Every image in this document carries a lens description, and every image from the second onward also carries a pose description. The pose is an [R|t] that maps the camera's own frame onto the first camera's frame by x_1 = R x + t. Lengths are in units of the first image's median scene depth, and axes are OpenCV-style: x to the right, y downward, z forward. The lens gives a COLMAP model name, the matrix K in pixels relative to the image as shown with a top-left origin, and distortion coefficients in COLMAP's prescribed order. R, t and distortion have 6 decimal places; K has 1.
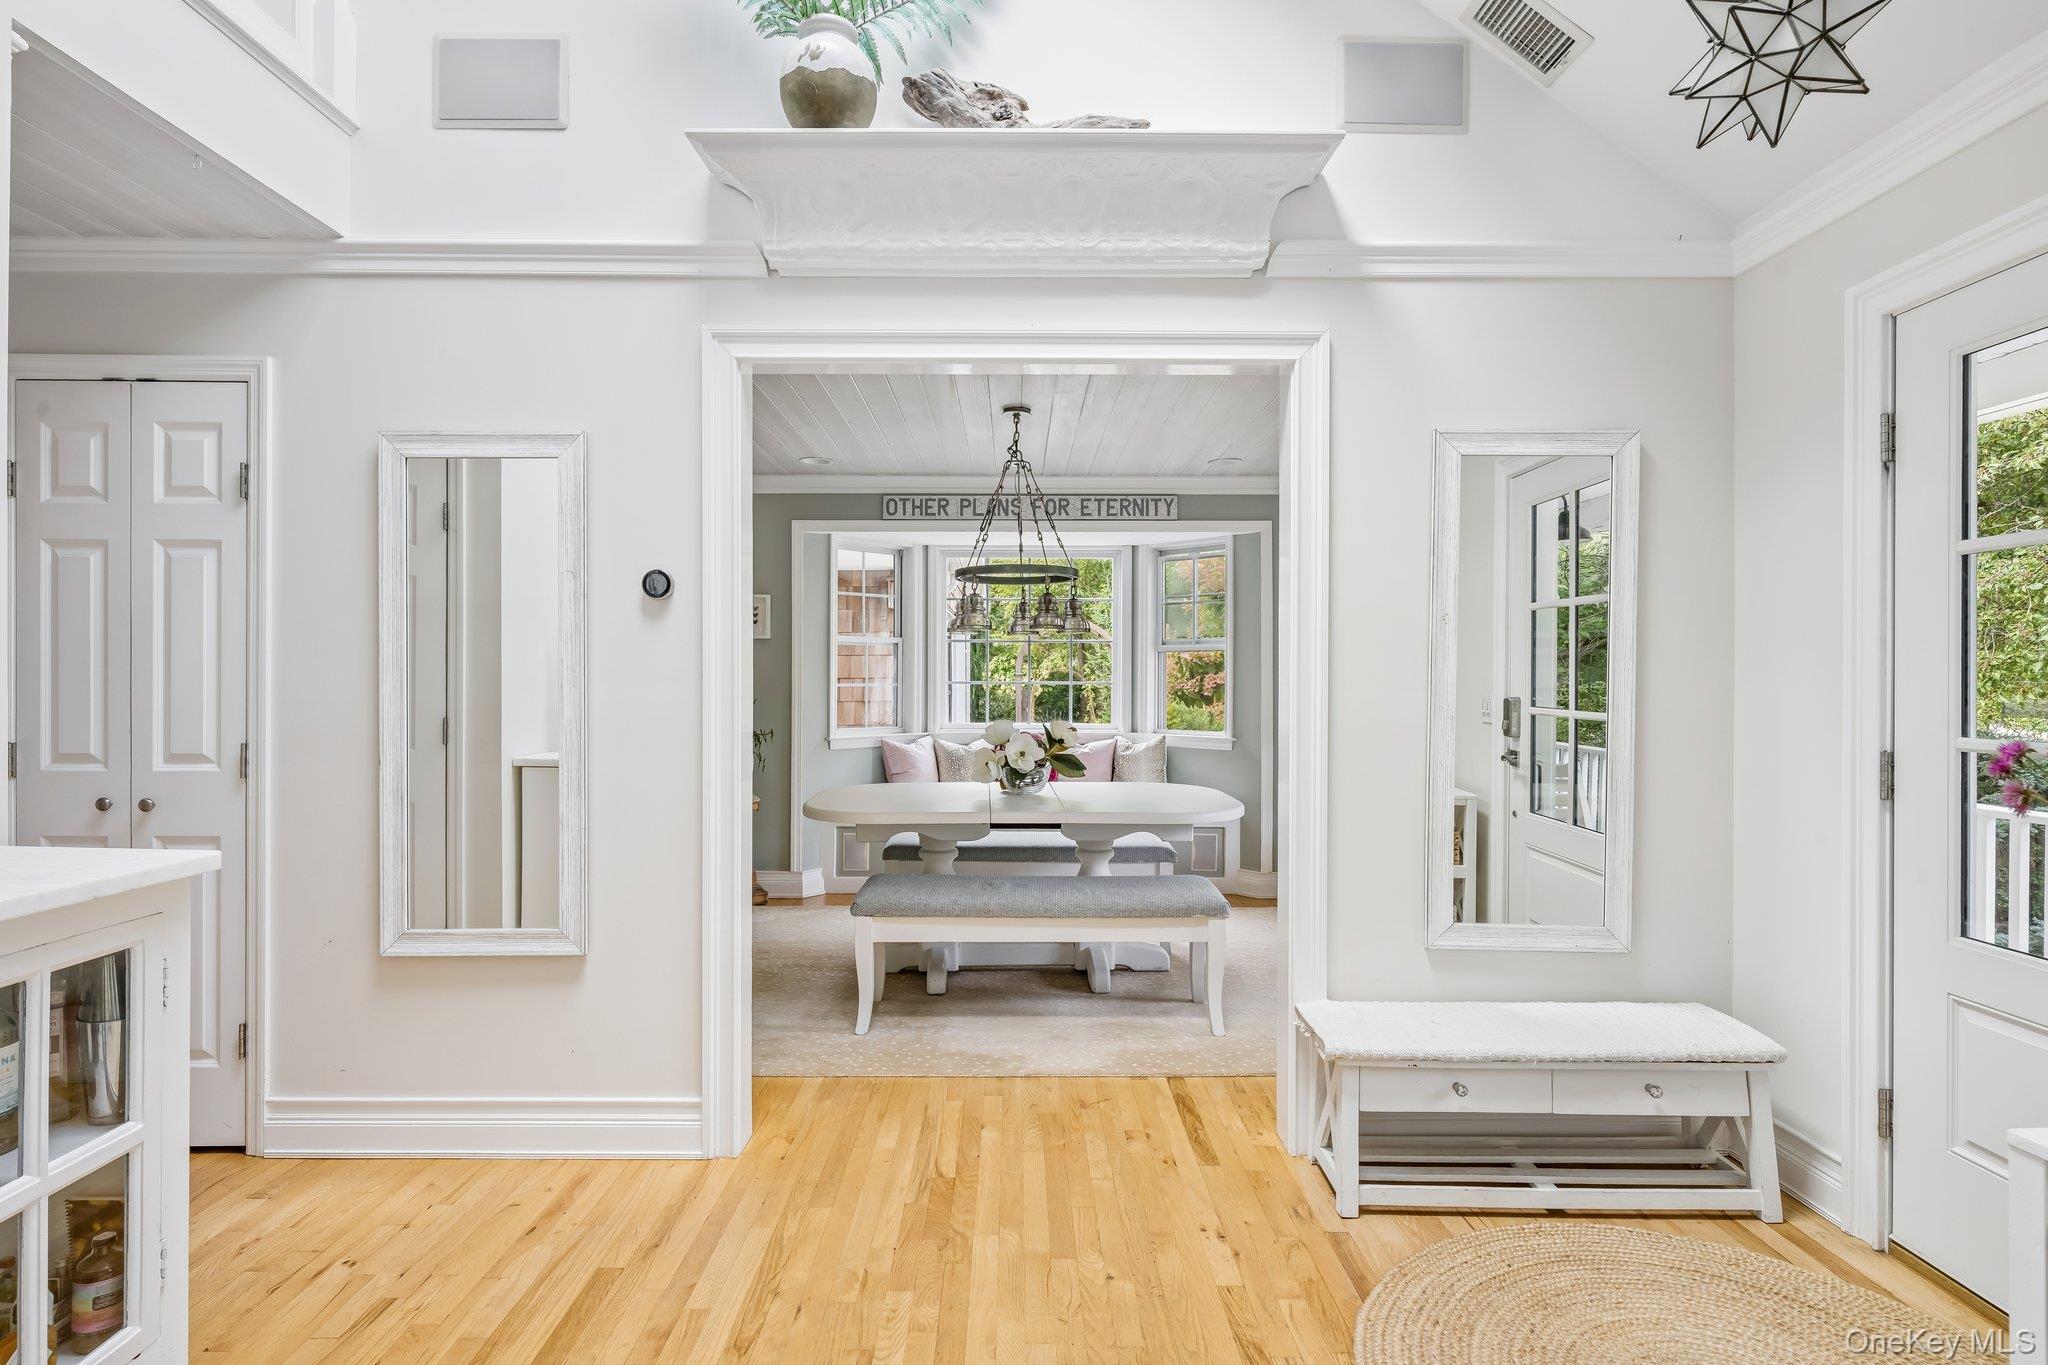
lens RADIAL K [[1026.2, 0, 1020.4], [0, 1026.2, 682.1], [0, 0, 1]] dist [0.001117, 0.000673]
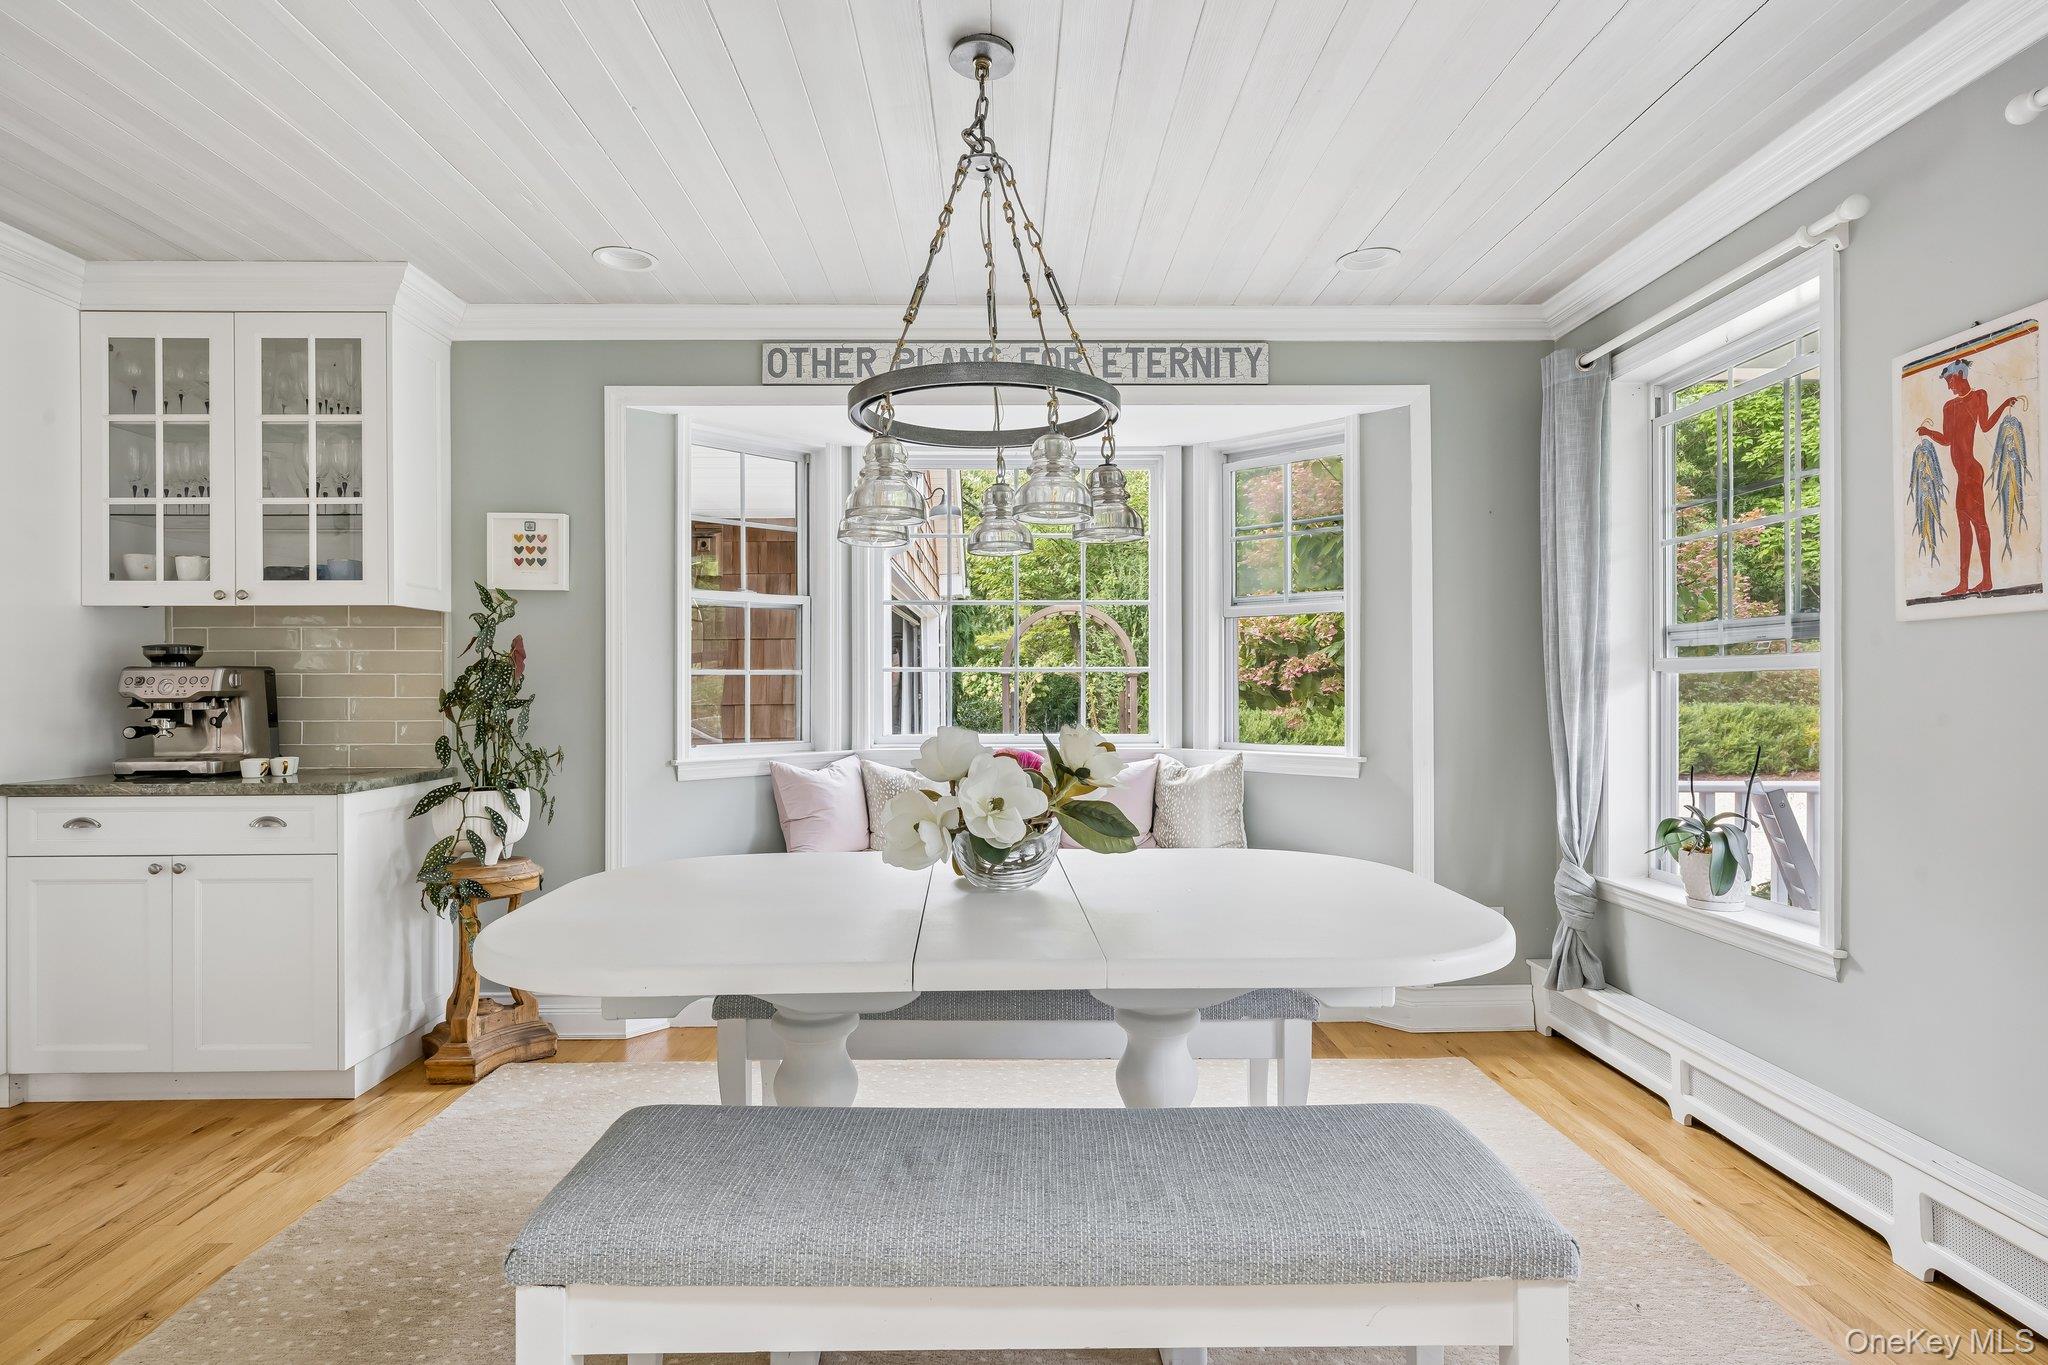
lens RADIAL K [[1078.2, 0, 1010.7], [0, 1078.2, 685.1], [0, 0, 1]] dist [0.001964, -0.000493]
pose [[0.999986, -0.005376, -0.000222, 0.007821], [0.005374, 0.999969, -0.005784, 0.021303], [0.000253, 0.005783, 0.999983, 0.527317]]
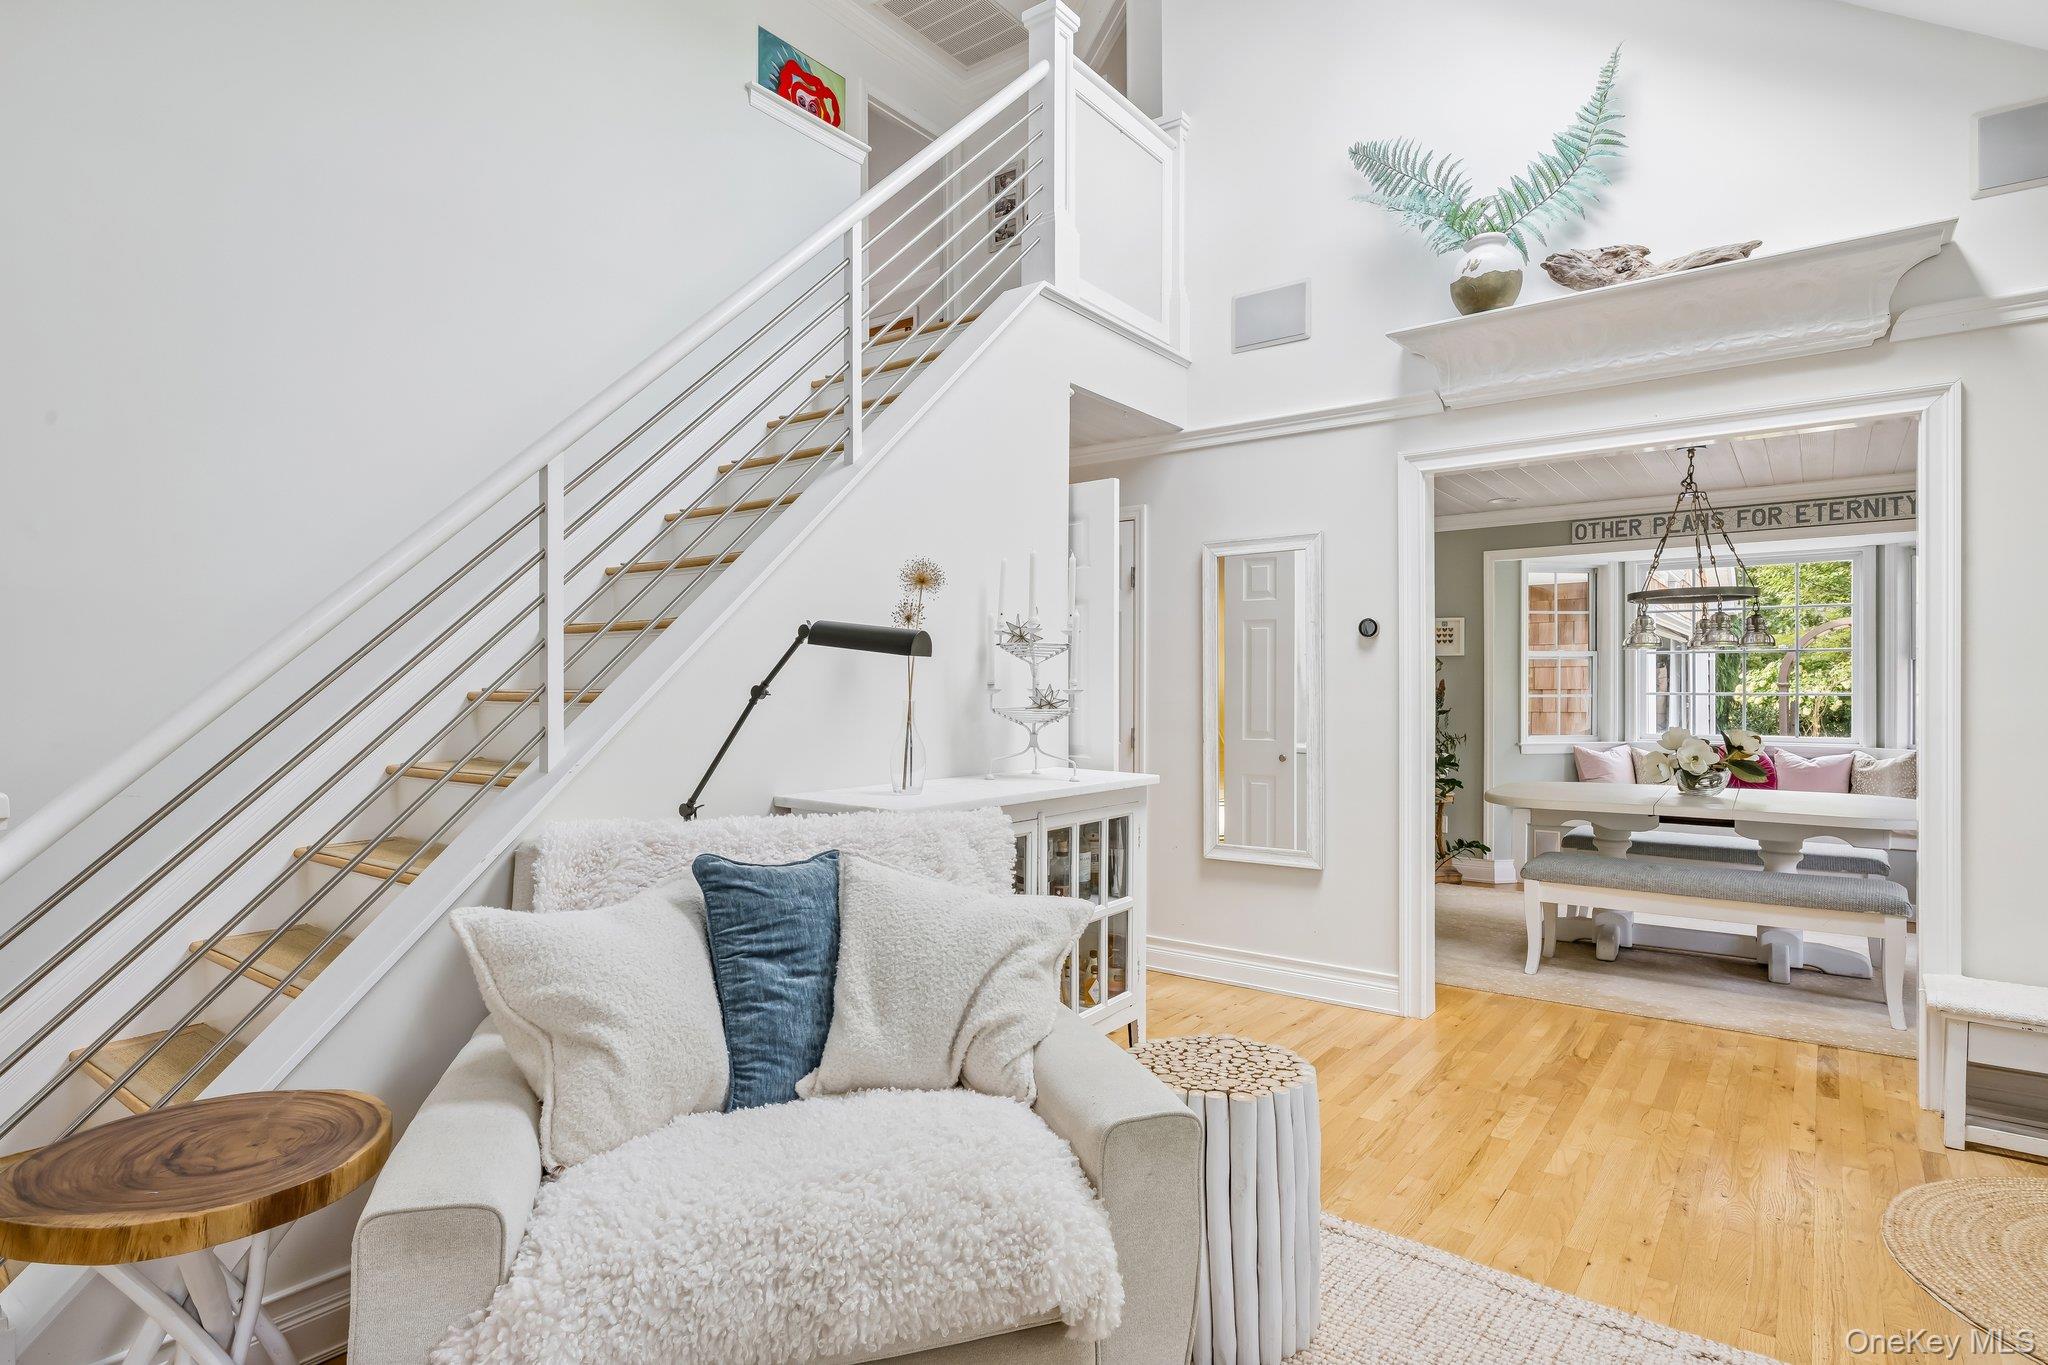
lens RADIAL K [[1078.2, 0, 1020.8], [0, 1078.2, 685.8], [0, 0, 1]] dist [0.001964, -0.000493]
pose [[0.796582, -0.004290, -0.604515, 0.123579], [-0.000024, 0.999975, -0.007128, 0.000488], [0.604531, 0.005693, 0.796562, -0.358018]]
